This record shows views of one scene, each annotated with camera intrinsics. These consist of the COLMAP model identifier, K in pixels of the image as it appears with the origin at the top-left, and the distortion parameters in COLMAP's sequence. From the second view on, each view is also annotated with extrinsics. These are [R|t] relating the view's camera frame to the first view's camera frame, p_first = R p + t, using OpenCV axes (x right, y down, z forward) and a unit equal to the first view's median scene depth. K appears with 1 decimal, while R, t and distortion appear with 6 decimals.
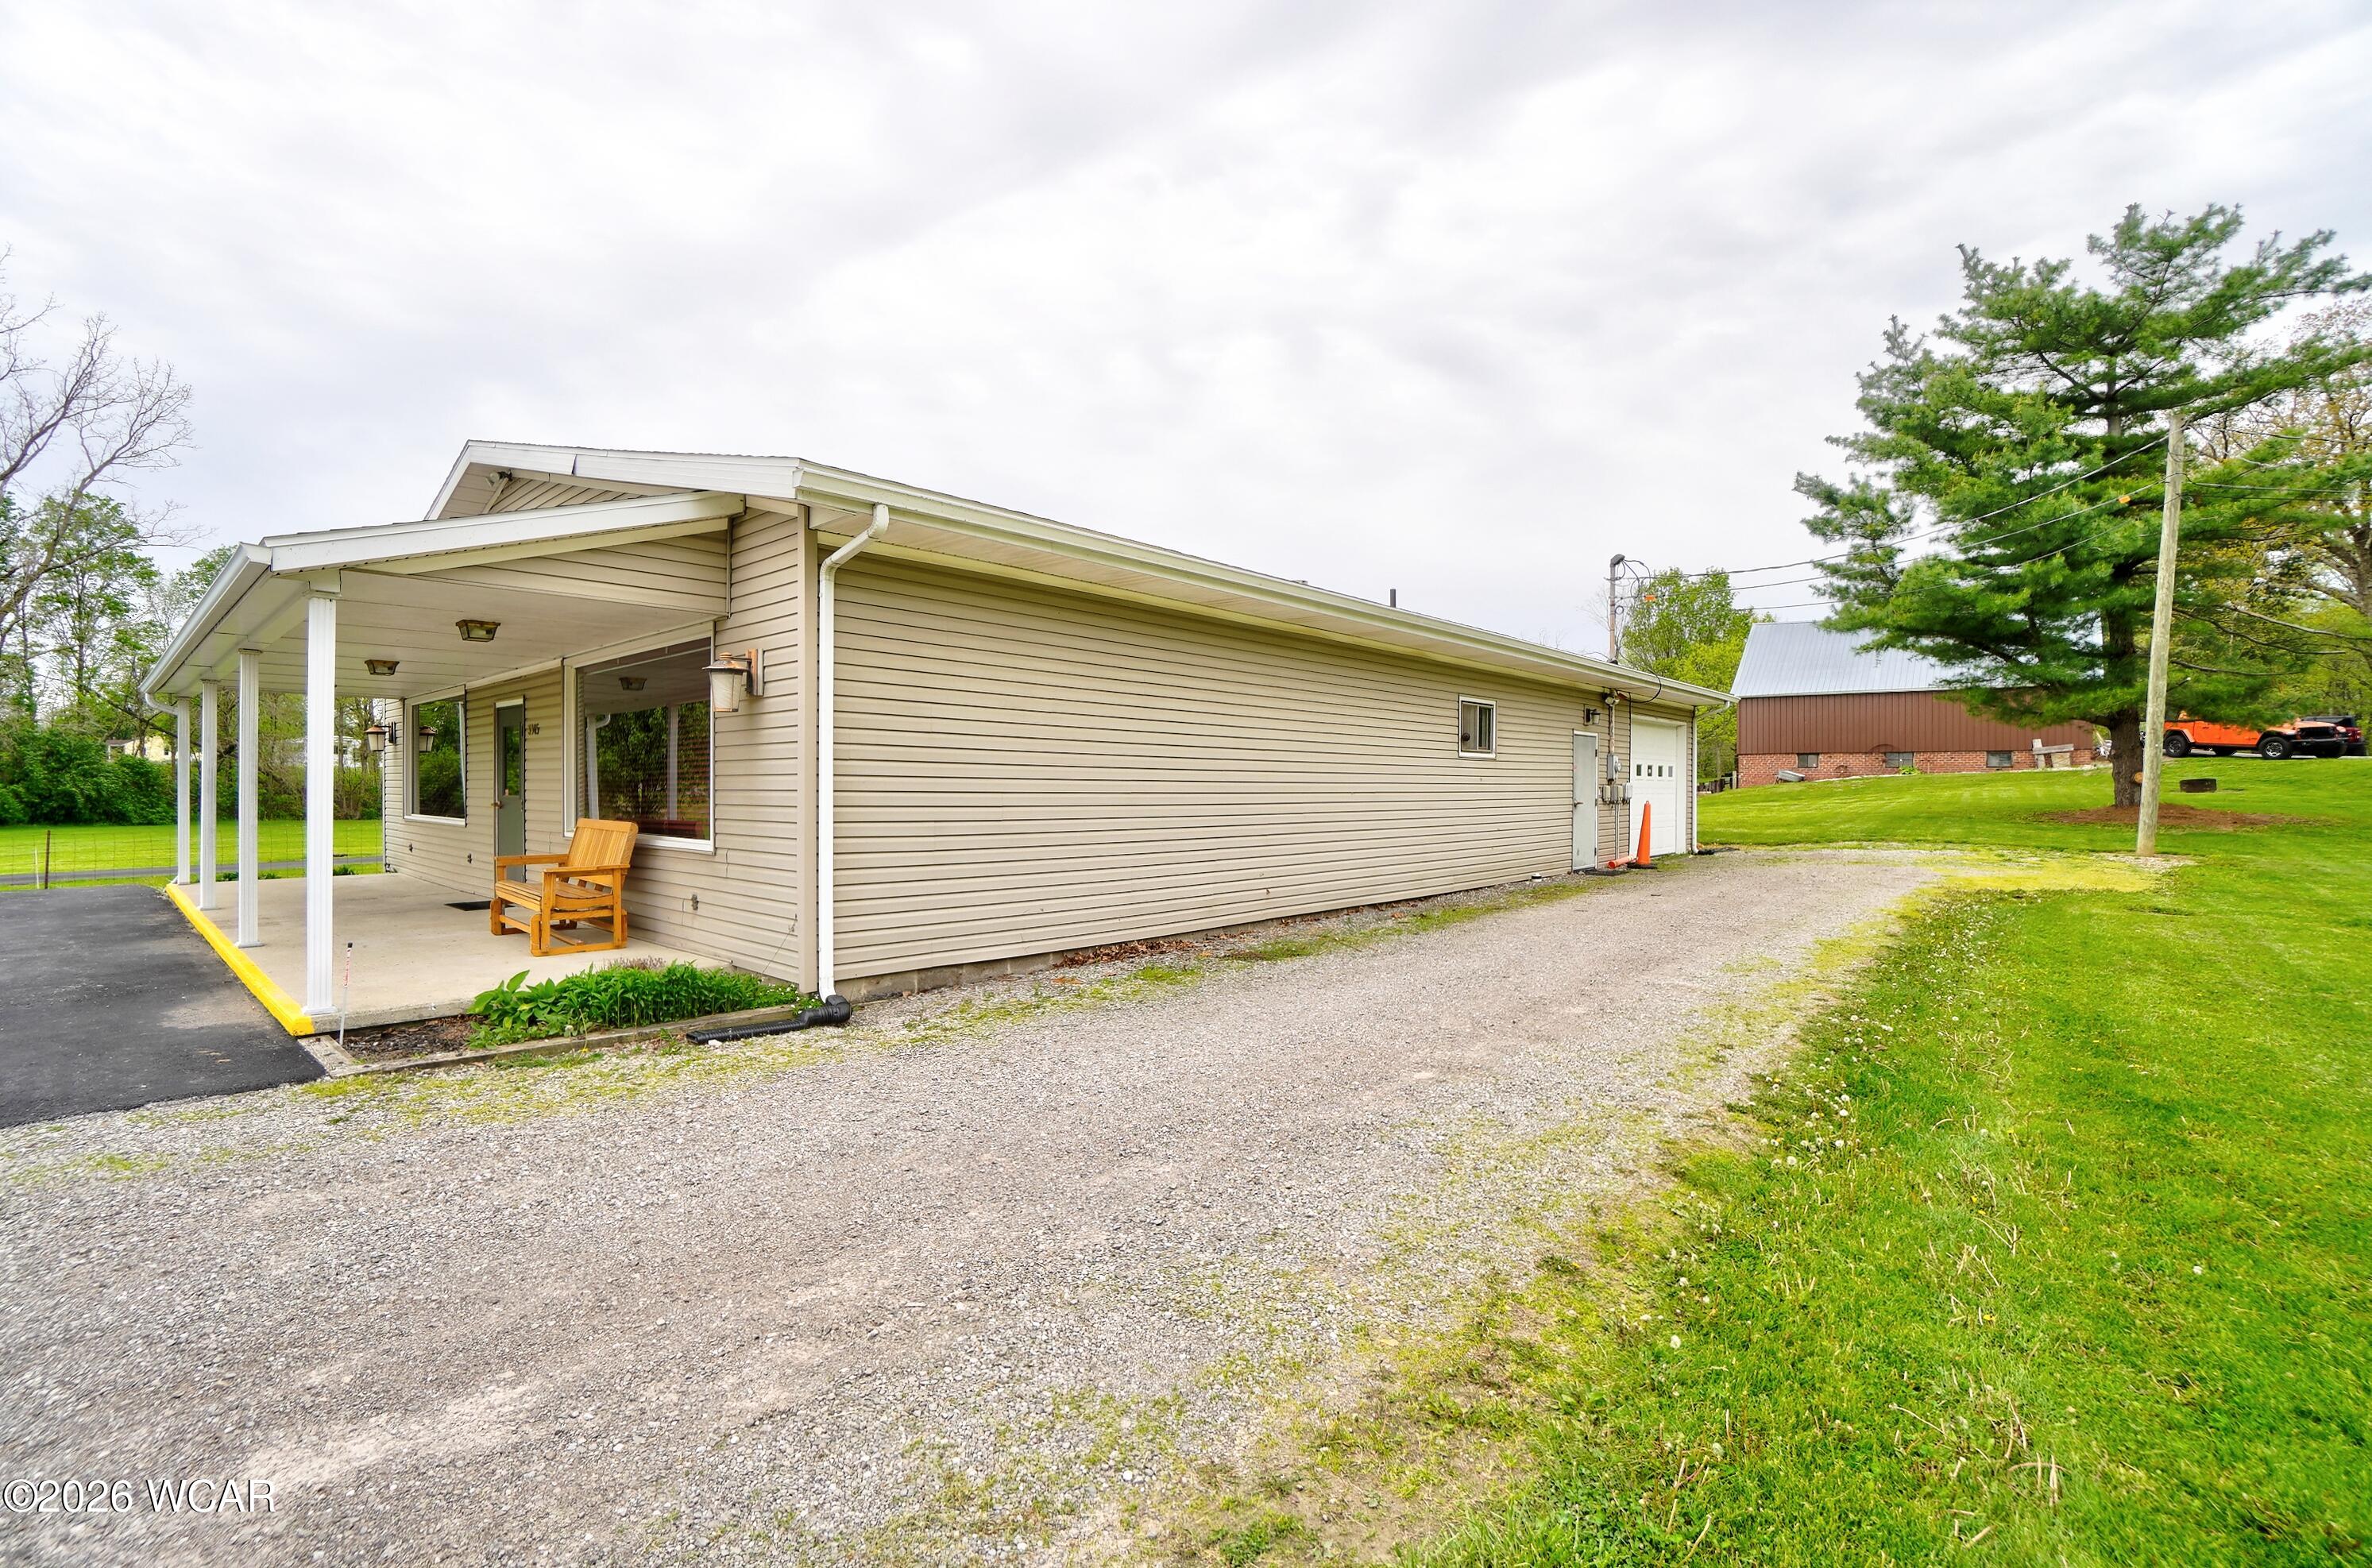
lens RADIAL K [[1039.6, 0, 1155.1], [0, 1039.6, 791.2], [0, 0, 1]] dist [-0.050165, 0.015775]
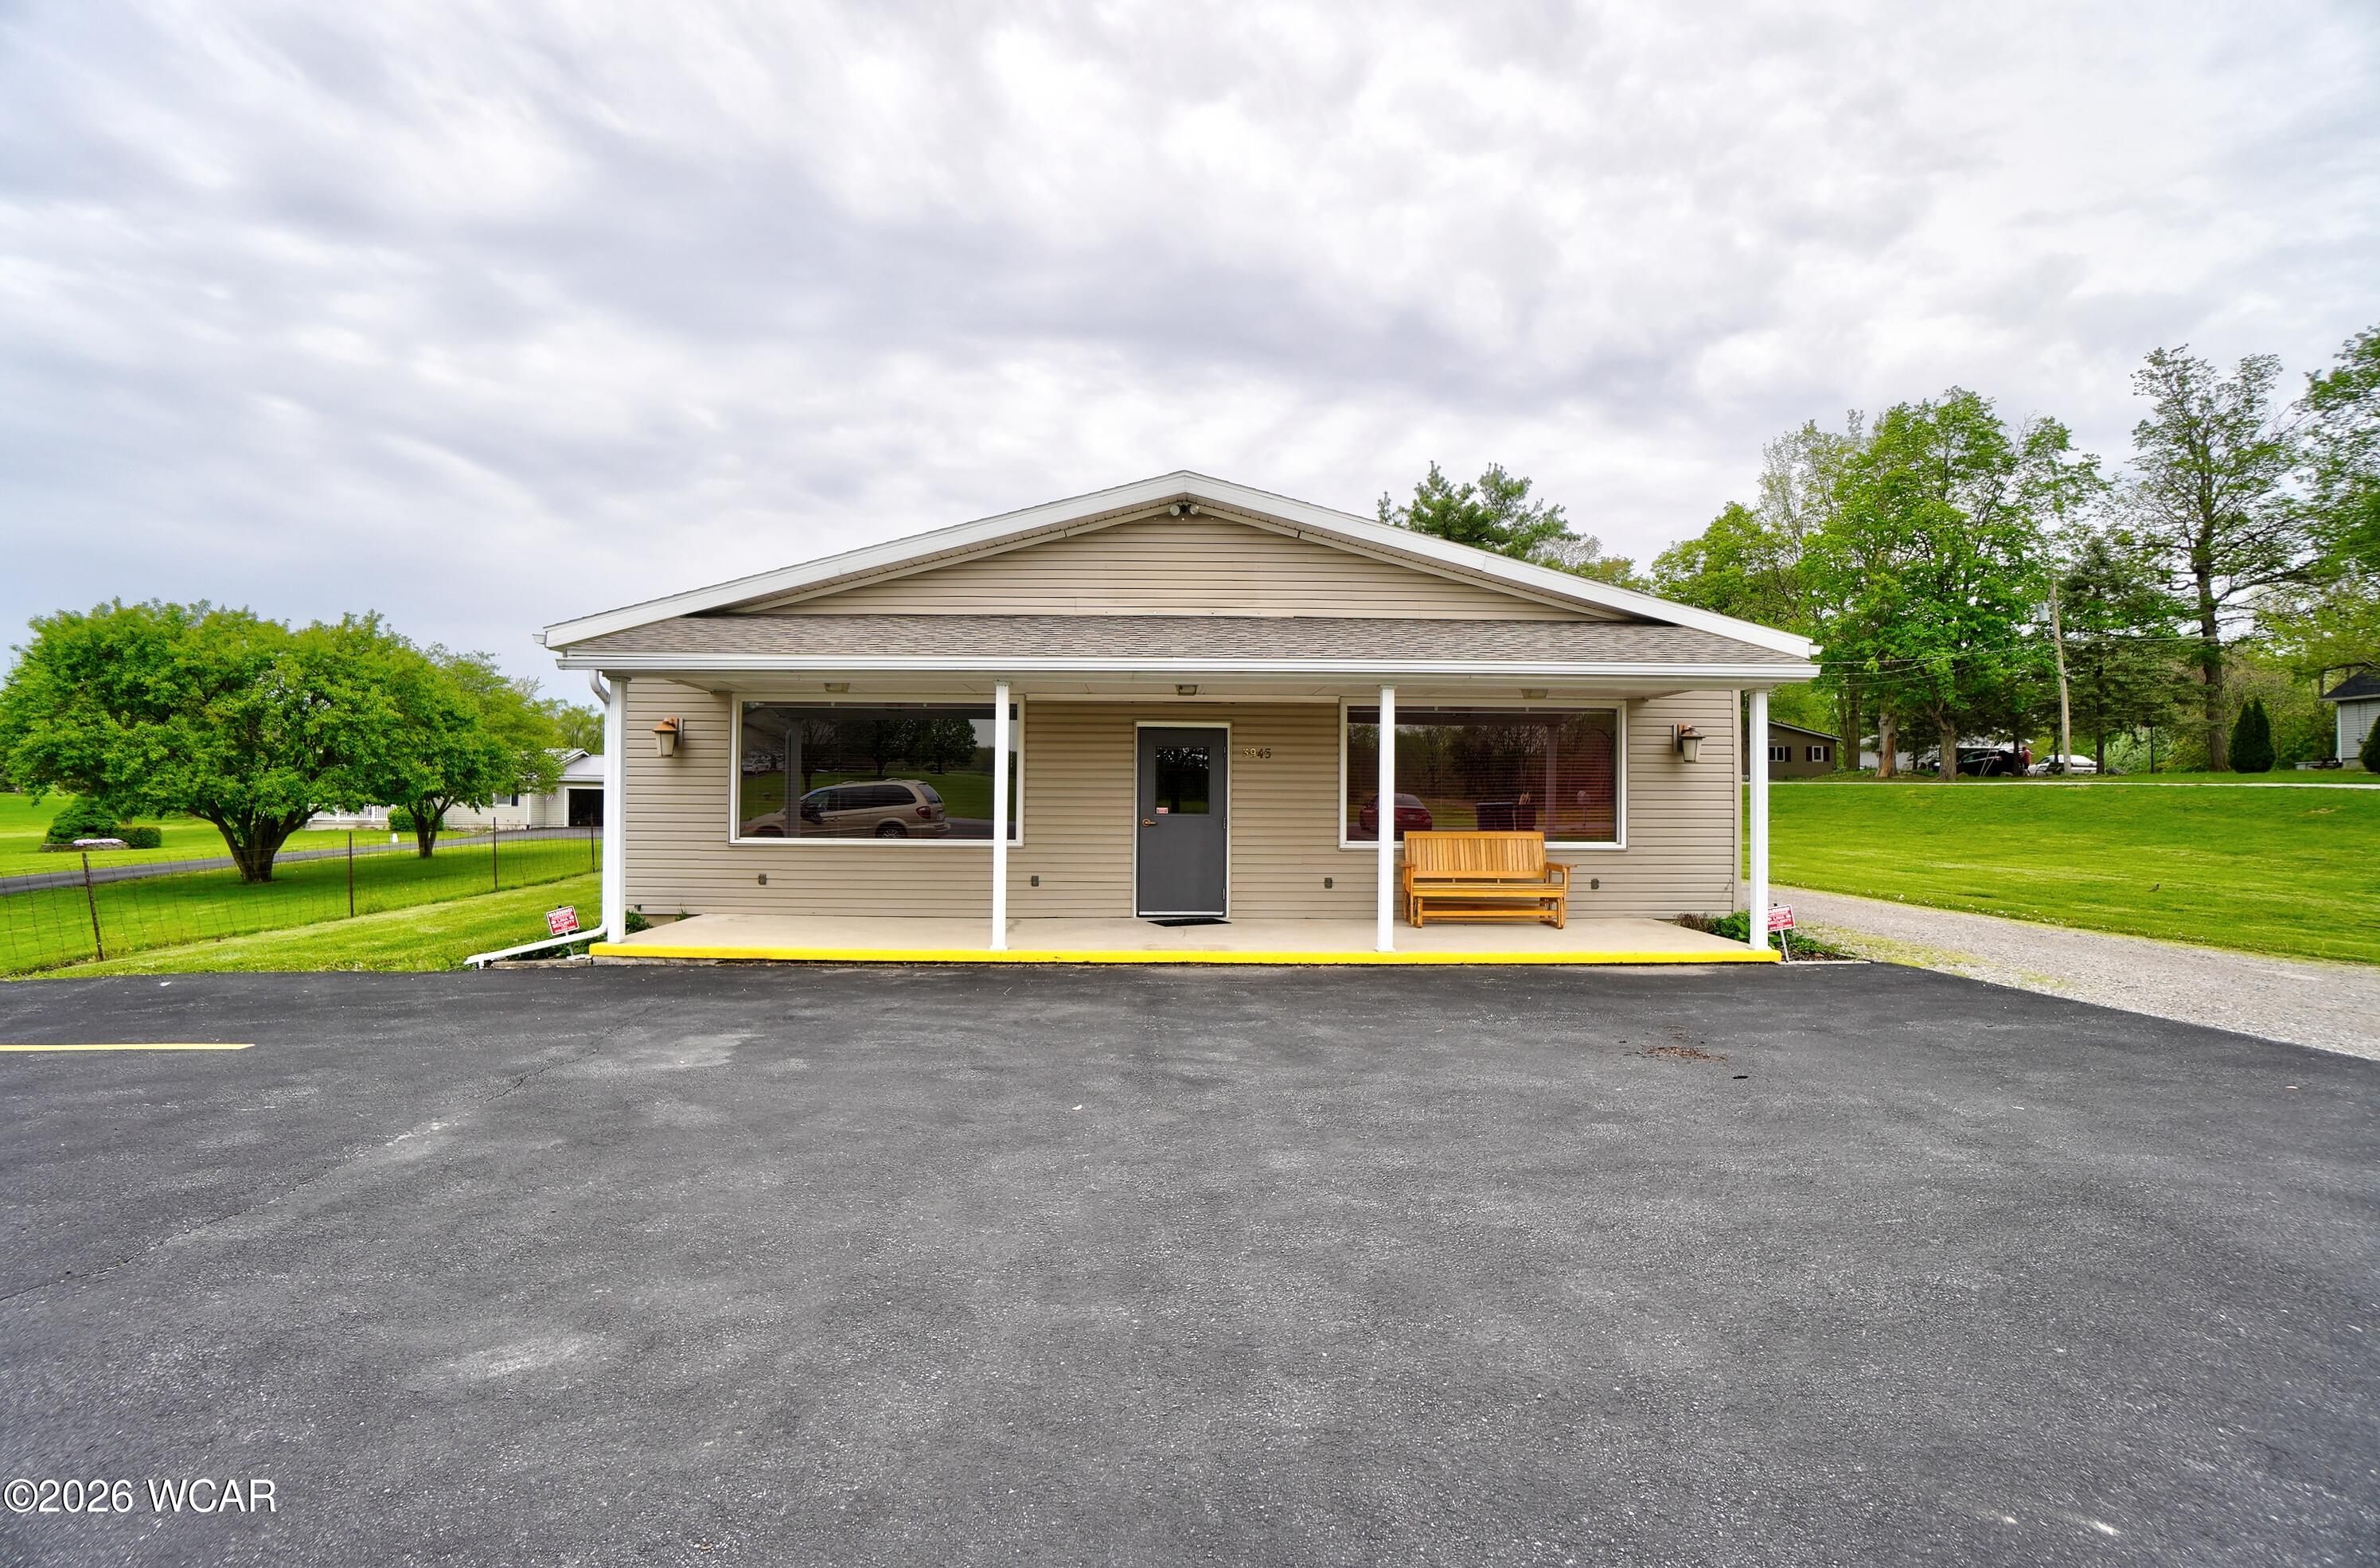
lens RADIAL K [[1043.1, 0, 1158.8], [0, 1043.1, 783.5], [0, 0, 1]] dist [-0.050165, 0.015775]
pose [[0.719887, 0.012049, 0.693986, -0.622451], [-0.001440, 0.999873, -0.015865, -0.004314], [-0.694090, 0.010422, 0.719813, 0.114212]]
